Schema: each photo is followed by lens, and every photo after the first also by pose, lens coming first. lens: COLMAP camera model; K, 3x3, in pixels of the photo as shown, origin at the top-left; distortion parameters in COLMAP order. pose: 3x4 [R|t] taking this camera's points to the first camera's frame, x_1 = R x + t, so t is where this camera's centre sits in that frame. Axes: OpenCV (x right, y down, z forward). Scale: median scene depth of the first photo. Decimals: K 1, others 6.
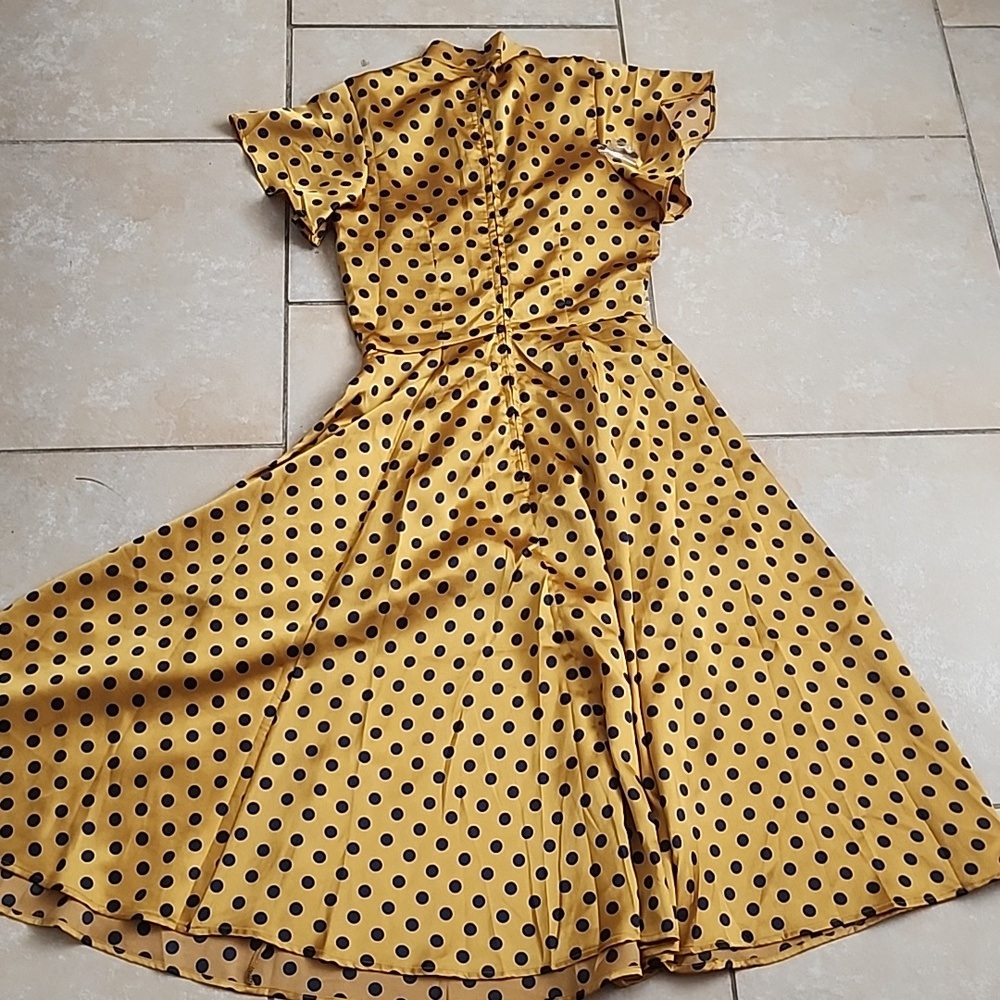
lens RADIAL K [[1424.3, 0, 500.0], [0, 1424.3, 500.0], [0, 0, 1]] dist [0.191504, -0.561123]
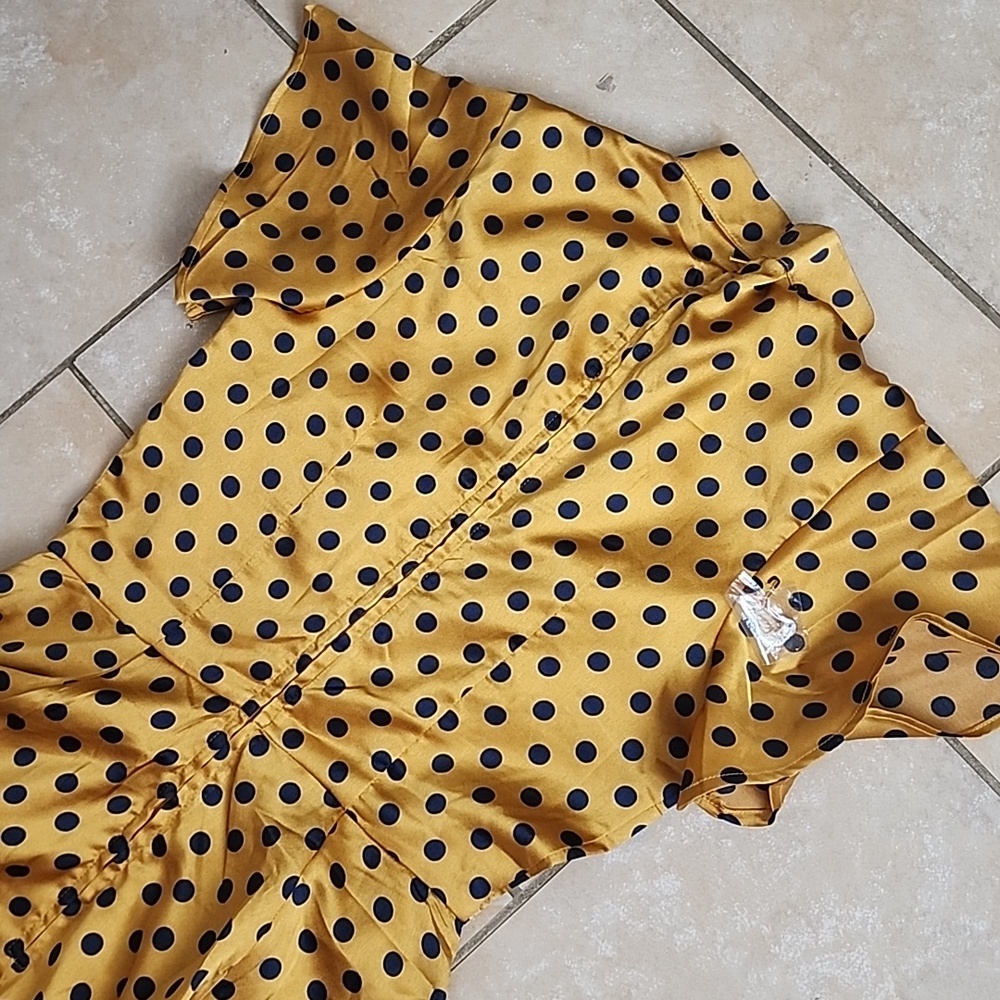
lens RADIAL K [[1424.3, 0, 500.0], [0, 1424.3, 500.0], [0, 0, 1]] dist [0.191504, -0.561123]
pose [[0.613964, 0.742024, -0.269162, 0.125865], [-0.634577, 0.666802, 0.390752, -0.391656], [0.469426, -0.069103, 0.880264, 0.562508]]
